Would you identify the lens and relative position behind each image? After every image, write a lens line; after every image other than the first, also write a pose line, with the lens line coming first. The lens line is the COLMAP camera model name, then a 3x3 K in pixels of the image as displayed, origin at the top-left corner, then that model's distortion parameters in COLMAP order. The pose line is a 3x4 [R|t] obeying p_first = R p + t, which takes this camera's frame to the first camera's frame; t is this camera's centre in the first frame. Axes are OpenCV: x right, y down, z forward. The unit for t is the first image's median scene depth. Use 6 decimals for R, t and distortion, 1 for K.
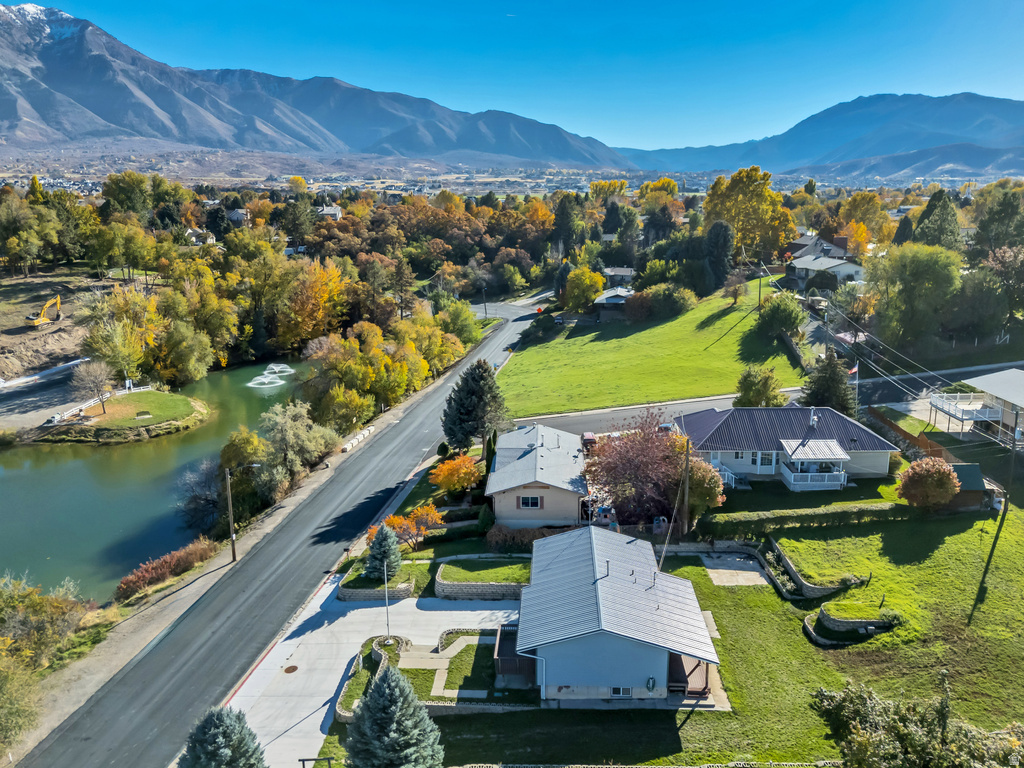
lens RADIAL K [[753.5, 0, 512.4], [0, 753.5, 390.5], [0, 0, 1]] dist [0.073367, -0.064959]
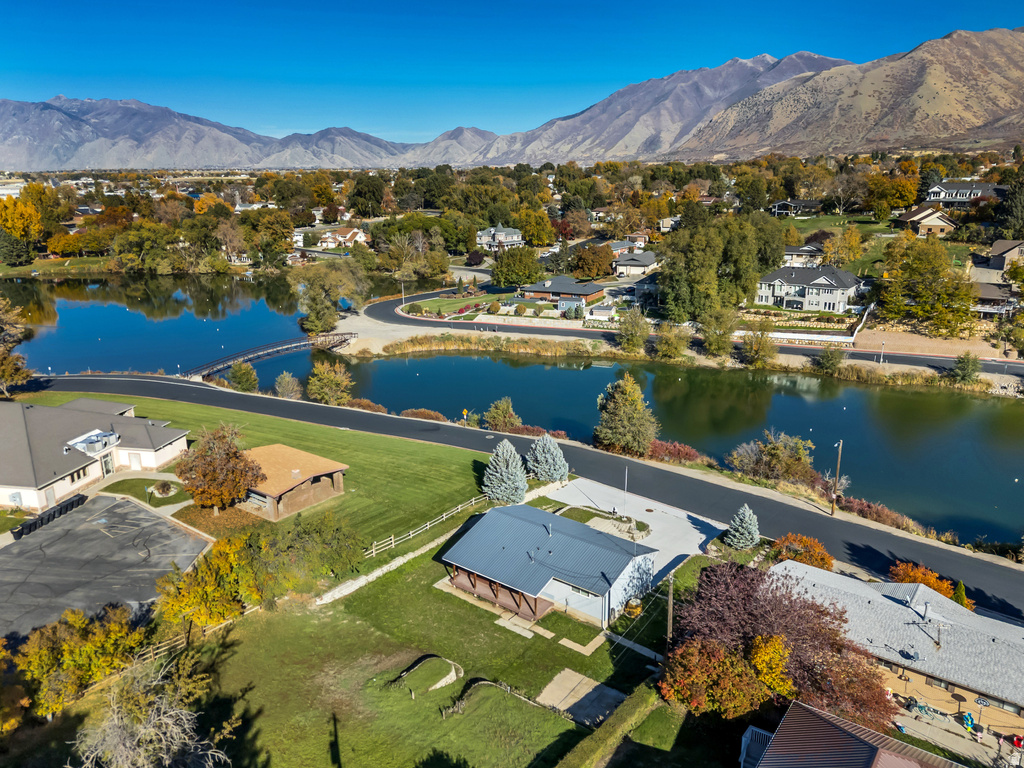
lens RADIAL K [[753.5, 0, 513.2], [0, 753.5, 389.6], [0, 0, 1]] dist [0.073367, -0.064959]
pose [[-0.569282, 0.248224, -0.783775, 0.876046], [-0.171101, 0.896687, 0.408260, -0.386701], [0.804141, 0.366520, -0.467996, 1.163980]]
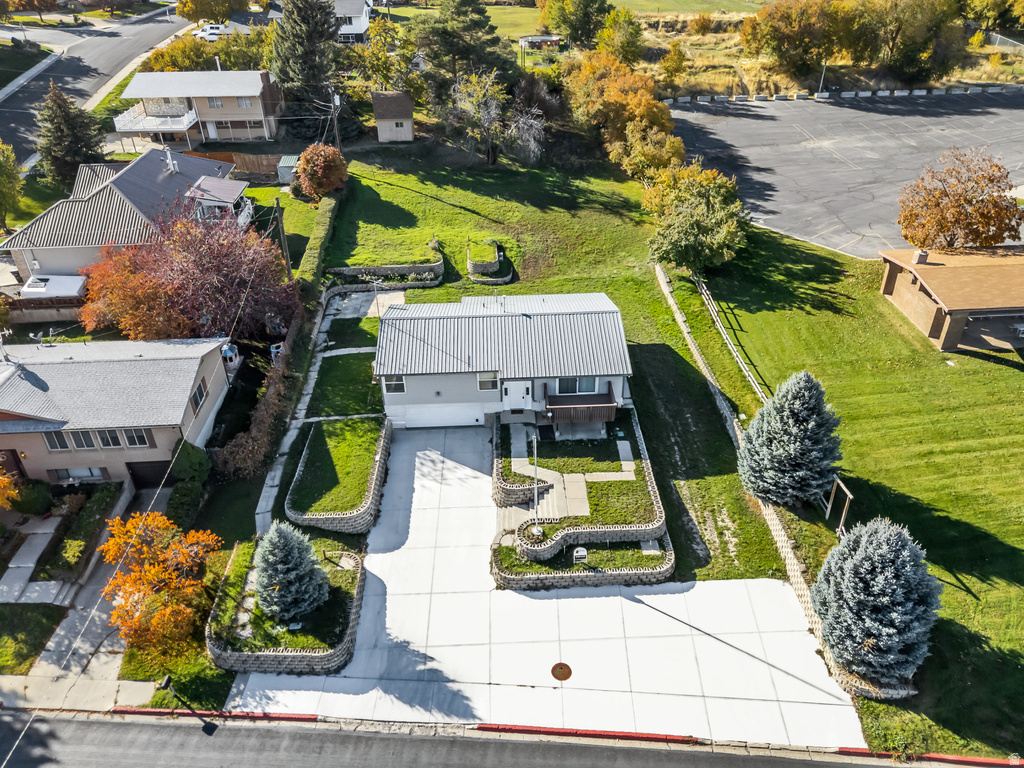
lens RADIAL K [[753.5, 0, 513.5], [0, 753.5, 386.8], [0, 0, 1]] dist [0.073367, -0.064959]
pose [[-0.090087, -0.523886, 0.847011, -0.565280], [0.247963, 0.811890, 0.528535, -0.133455], [-0.964572, 0.257642, 0.056763, 0.769383]]
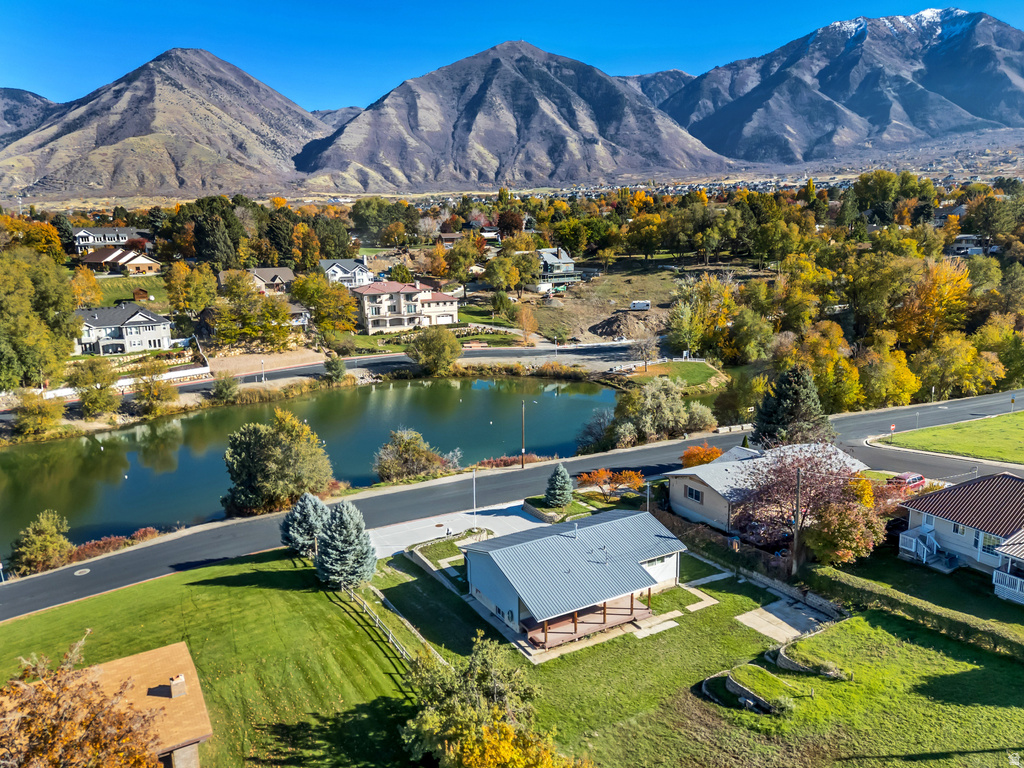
lens RADIAL K [[753.5, 0, 514.6], [0, 753.5, 386.7], [0, 0, 1]] dist [0.073367, -0.064959]
pose [[0.548935, 0.184935, -0.815150, 0.759535], [-0.185232, 0.977884, 0.097116, -0.054284], [0.815082, 0.097681, 0.571051, 0.210984]]
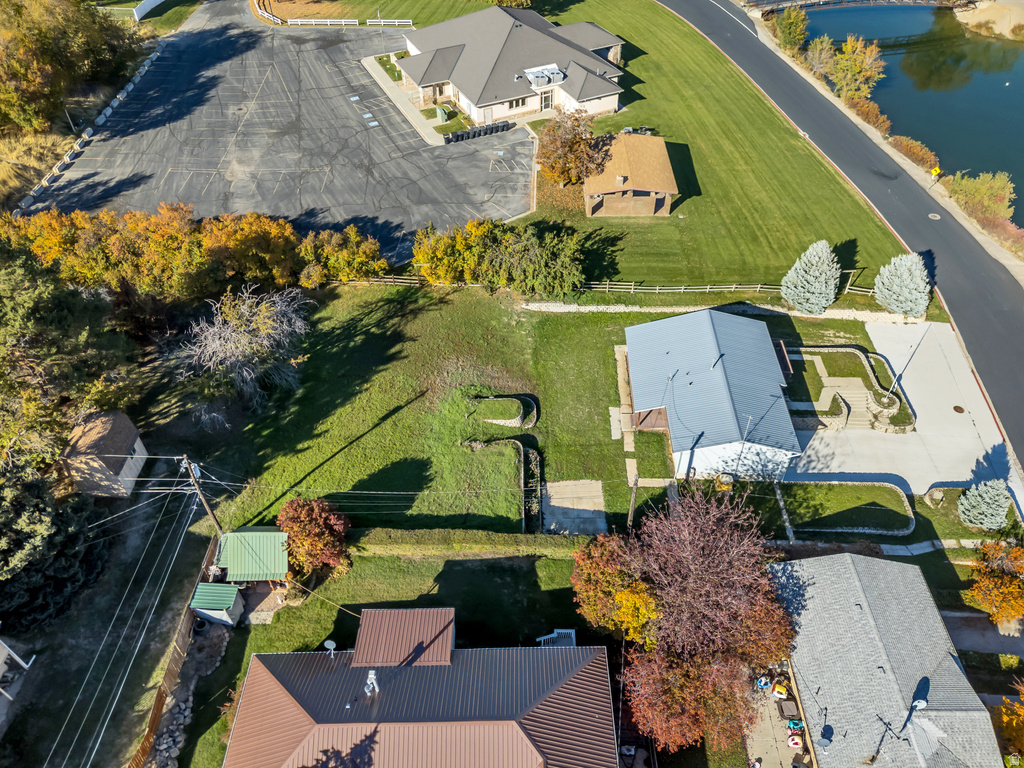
lens RADIAL K [[753.5, 0, 513.5], [0, 753.5, 387.7], [0, 0, 1]] dist [0.073367, -0.064959]
pose [[-0.998838, 0.048194, -0.000497, 0.345205], [0.025323, 0.533542, 0.845394, -0.580727], [0.041008, 0.844399, -0.534142, 1.304900]]
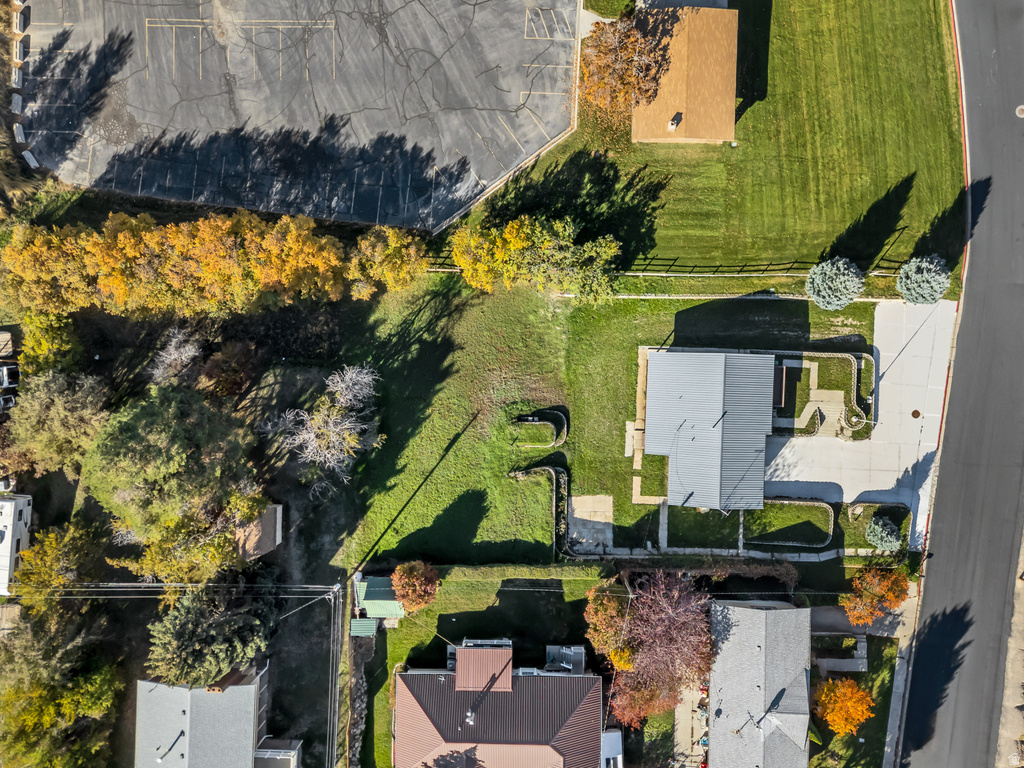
lens RADIAL K [[753.5, 0, 509.9], [0, 753.5, 386.1], [0, 0, 1]] dist [0.073367, -0.064959]
pose [[-0.998561, 0.022301, 0.048772, 0.347157], [0.041954, -0.241642, 0.969458, -0.896648], [0.033405, 0.970109, 0.240358, 0.459363]]
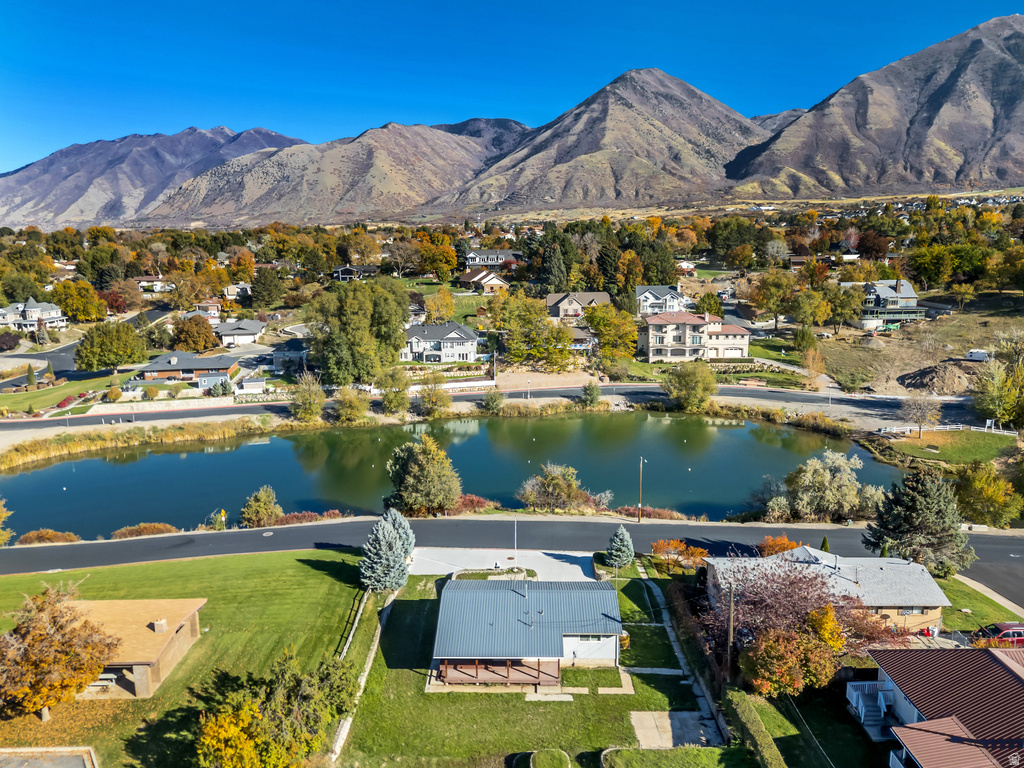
lens RADIAL K [[753.5, 0, 514.7], [0, 753.5, 388.7], [0, 0, 1]] dist [0.073367, -0.064959]
pose [[0.041474, 0.215935, -0.975527, 1.015129], [-0.220779, 0.954212, 0.201830, -0.265462], [0.974442, 0.207005, 0.087249, 0.642674]]
